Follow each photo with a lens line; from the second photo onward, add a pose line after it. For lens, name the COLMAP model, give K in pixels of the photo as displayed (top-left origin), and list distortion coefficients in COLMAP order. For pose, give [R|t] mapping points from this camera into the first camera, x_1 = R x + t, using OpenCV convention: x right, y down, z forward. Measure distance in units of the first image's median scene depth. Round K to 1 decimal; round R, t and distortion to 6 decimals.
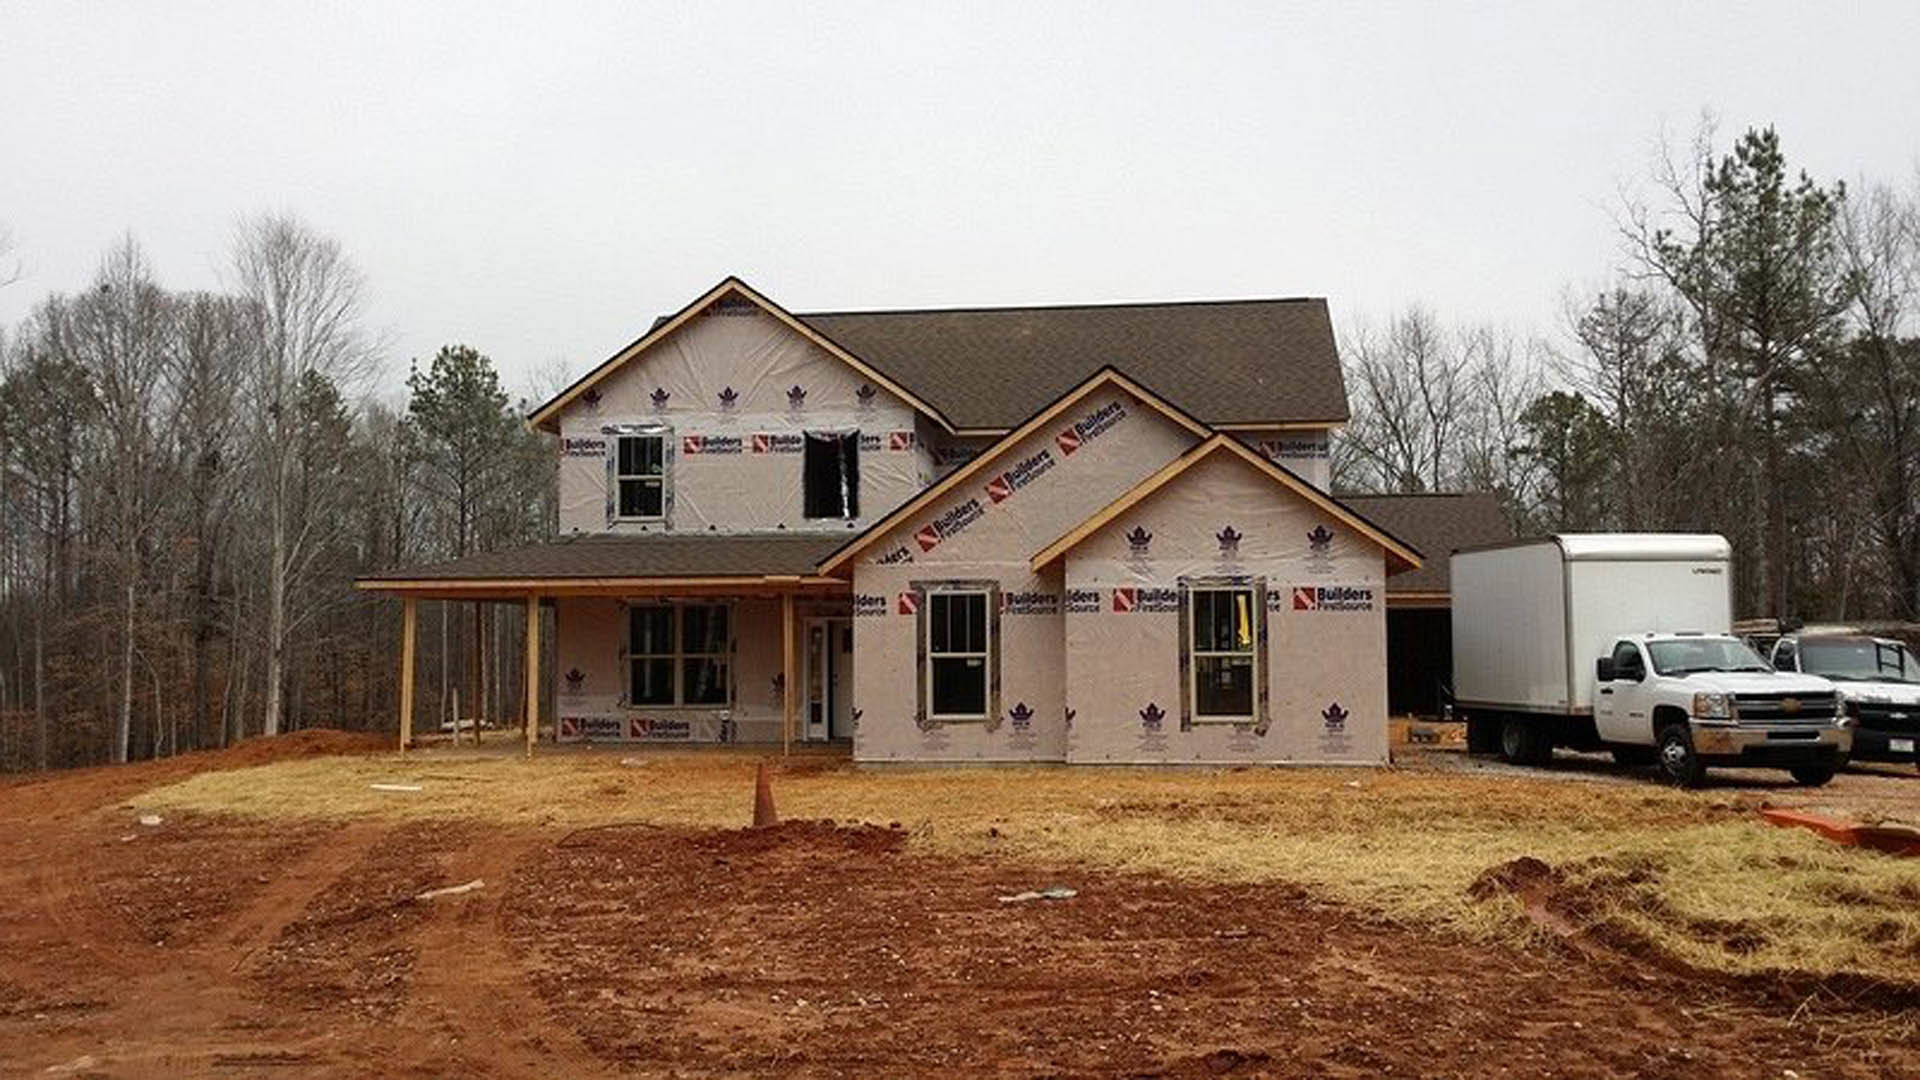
lens RADIAL K [[1707.6, 0, 962.9], [0, 1707.6, 544.7], [0, 0, 1]] dist [0.065347, -0.102928]
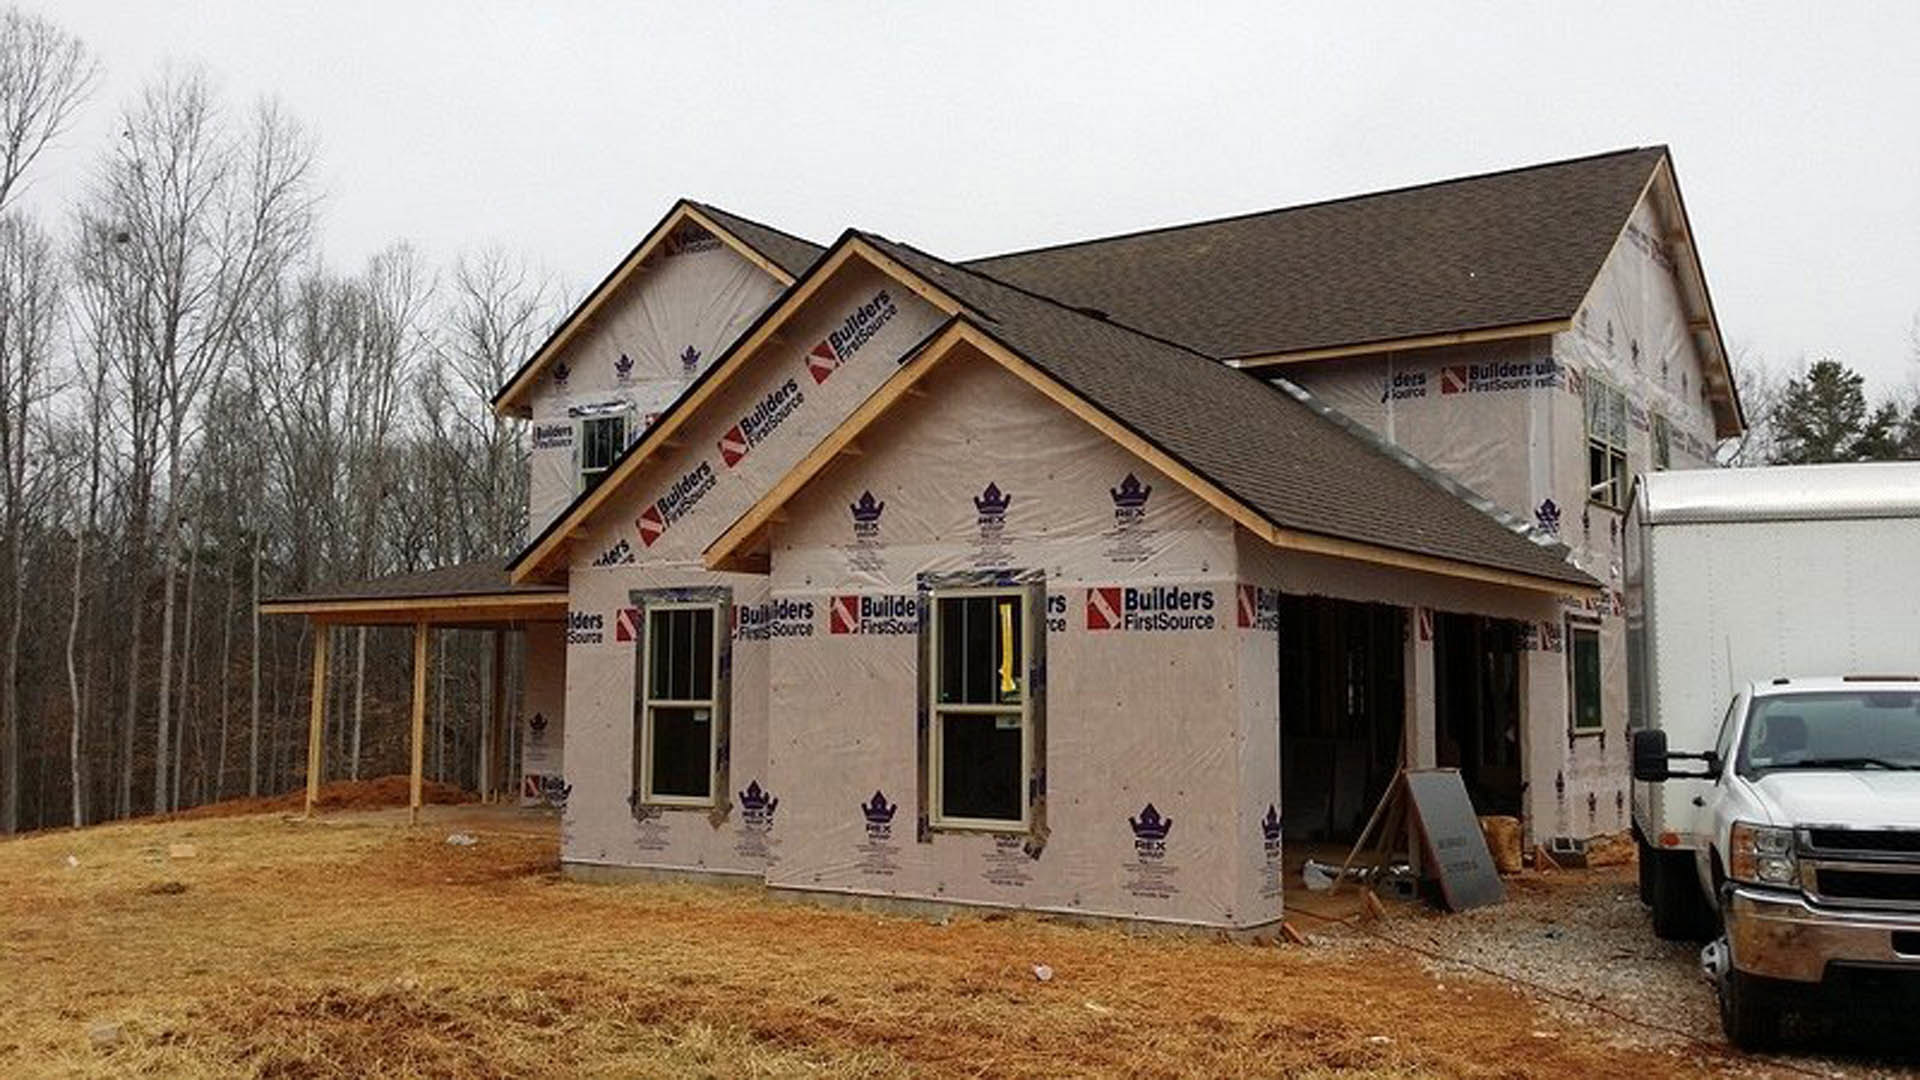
lens RADIAL K [[1707.6, 0, 957.9], [0, 1707.6, 529.1], [0, 0, 1]] dist [0.065347, -0.102928]
pose [[0.890529, -0.031887, -0.453808, 0.399779], [0.017094, 0.999181, -0.036663, 0.024930], [0.454606, 0.024892, 0.890345, 0.485522]]
